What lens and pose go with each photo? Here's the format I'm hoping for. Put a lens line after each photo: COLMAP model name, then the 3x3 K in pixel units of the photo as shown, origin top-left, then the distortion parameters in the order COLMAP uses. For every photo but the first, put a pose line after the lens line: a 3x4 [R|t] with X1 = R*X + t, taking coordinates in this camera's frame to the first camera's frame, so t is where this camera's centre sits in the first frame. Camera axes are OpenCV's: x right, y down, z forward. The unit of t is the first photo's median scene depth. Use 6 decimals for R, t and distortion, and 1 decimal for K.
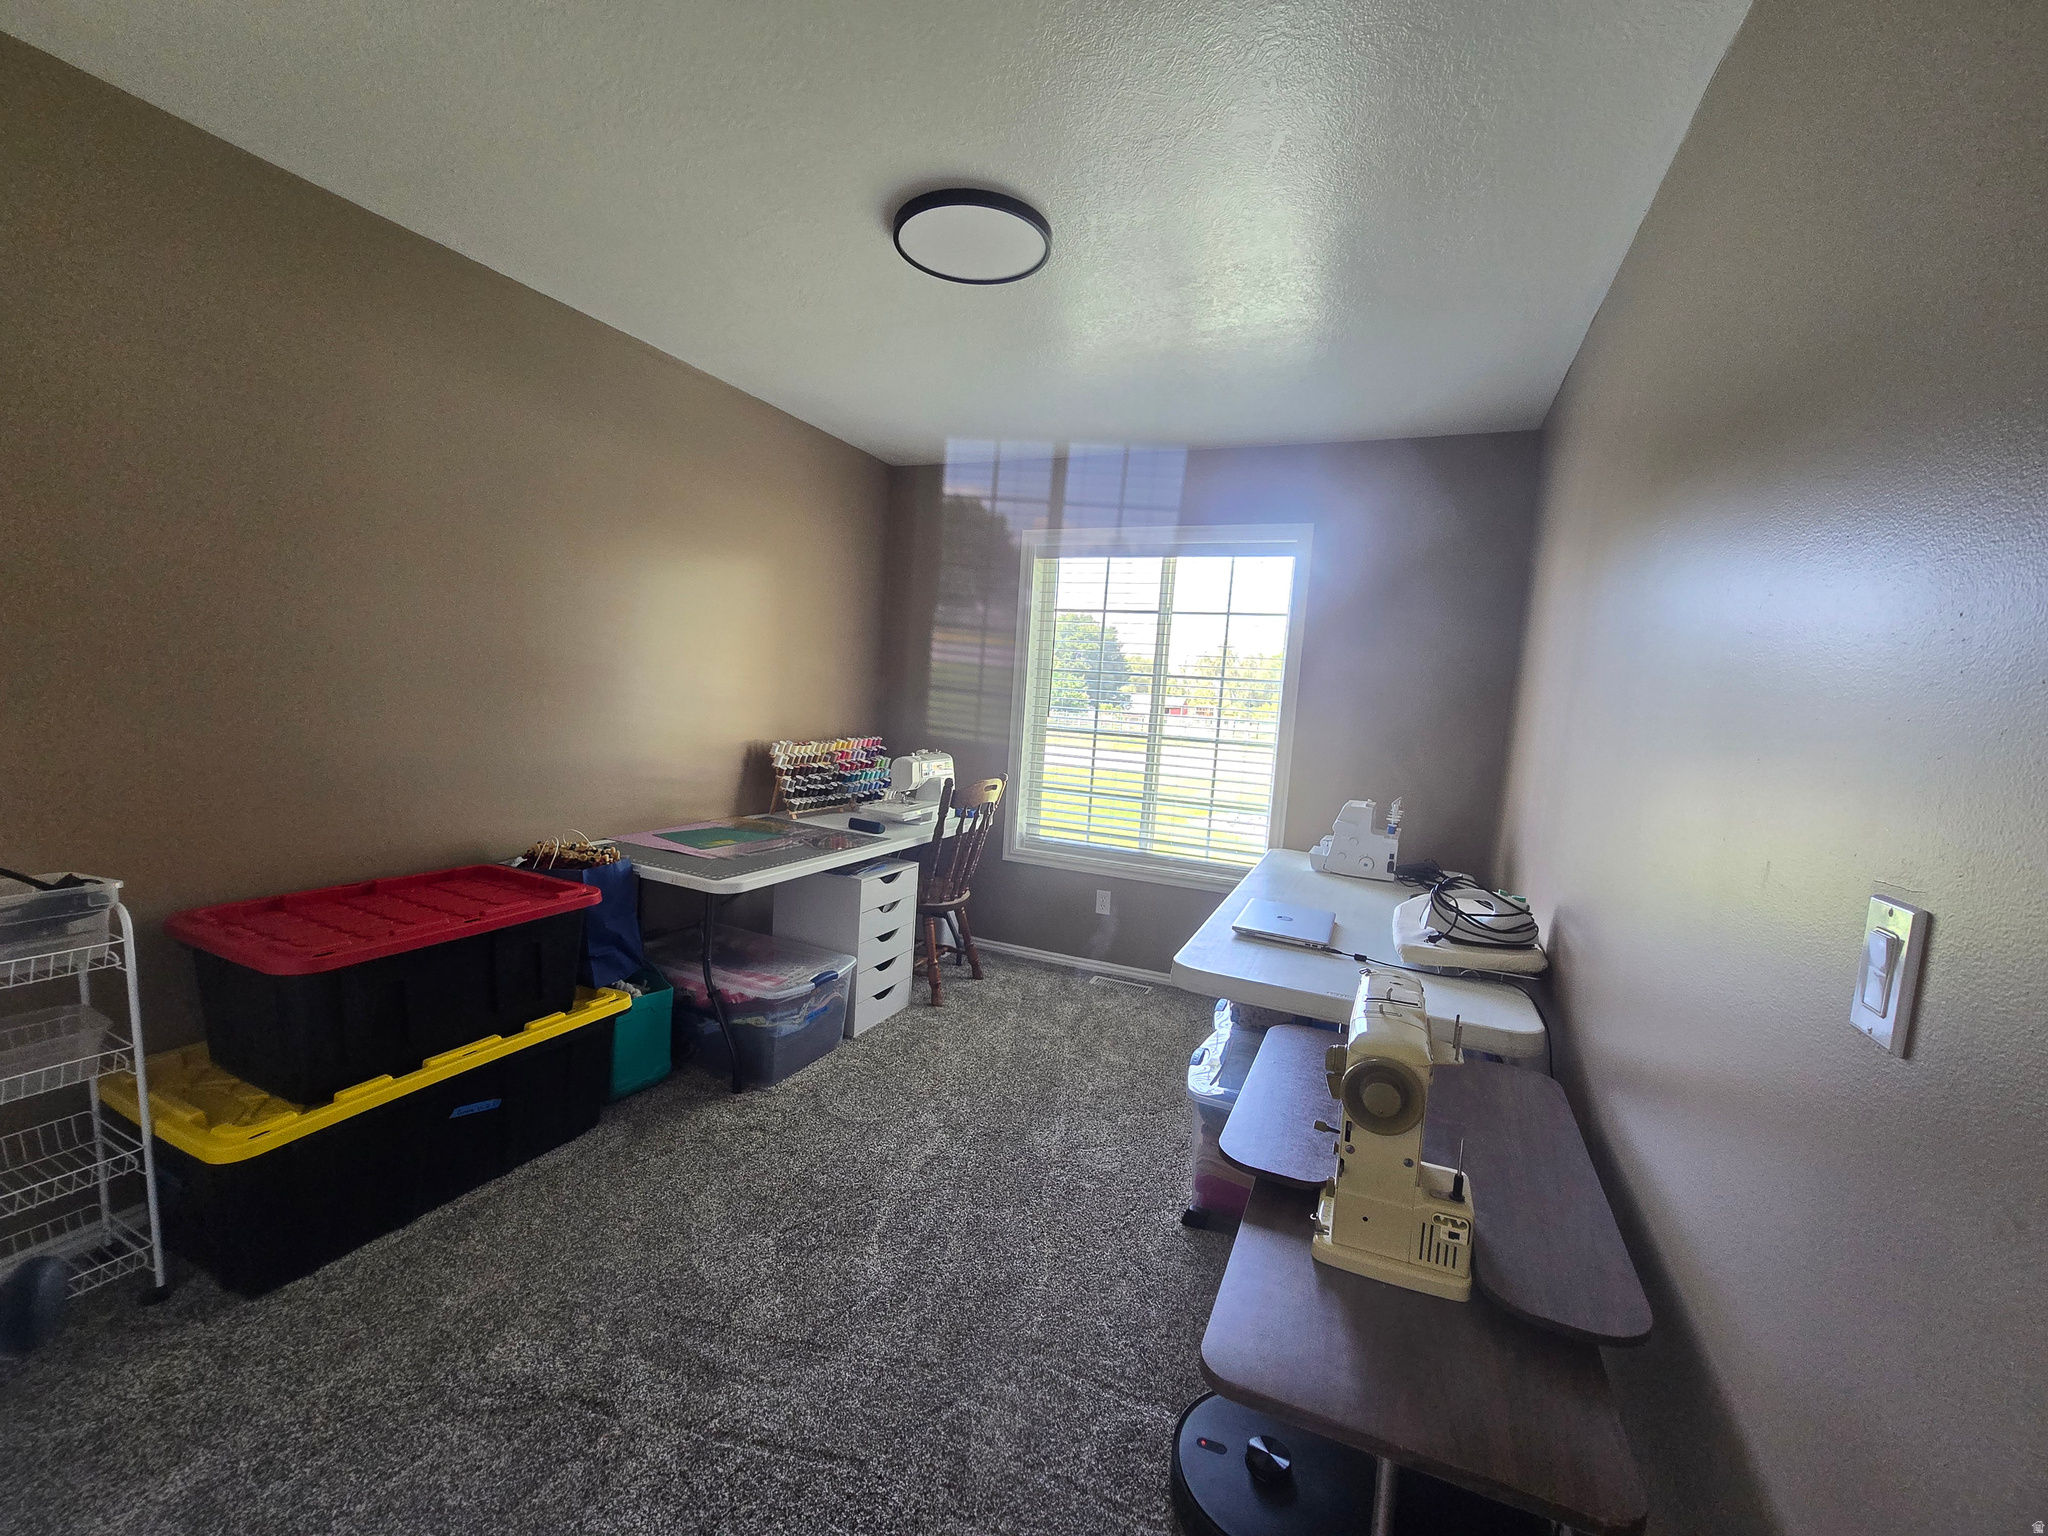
lens RADIAL K [[837.1, 0, 1021.2], [0, 837.1, 776.5], [0, 0, 1]] dist [0.013848, 0.000085]
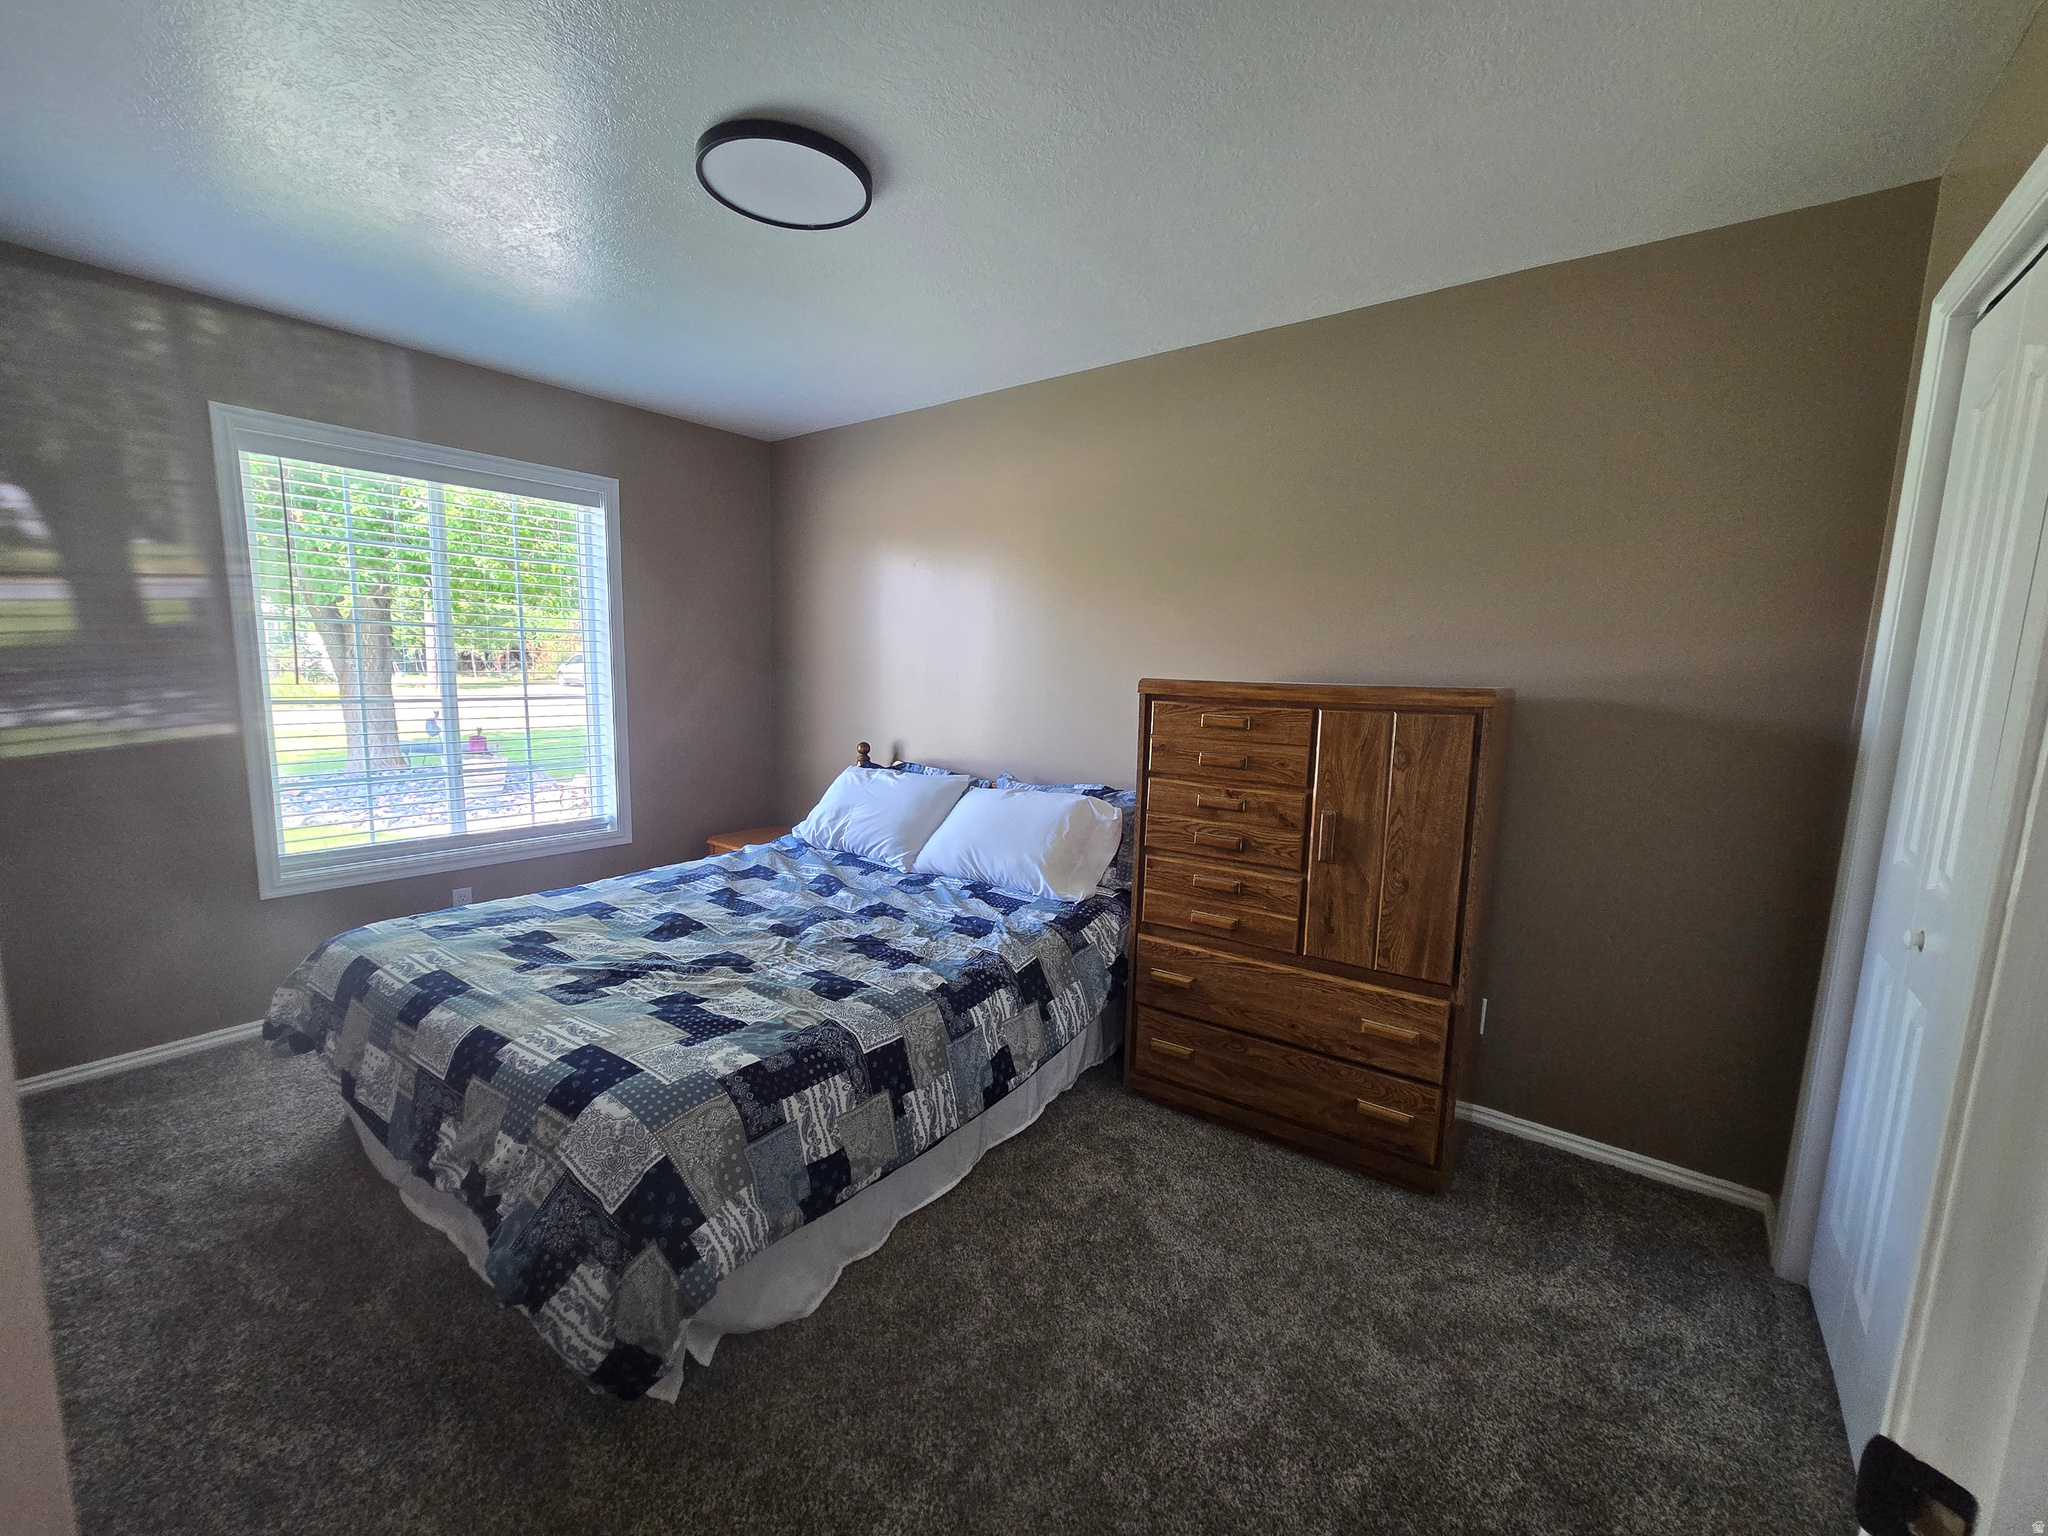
lens RADIAL K [[837.1, 0, 1021.2], [0, 837.1, 776.5], [0, 0, 1]] dist [0.013848, 0.000085]
pose [[0.213635, -0.181068, 0.959987, -0.569254], [0.090657, 0.982107, 0.165065, -0.060321], [-0.972698, 0.051766, 0.226227, 0.255317]]
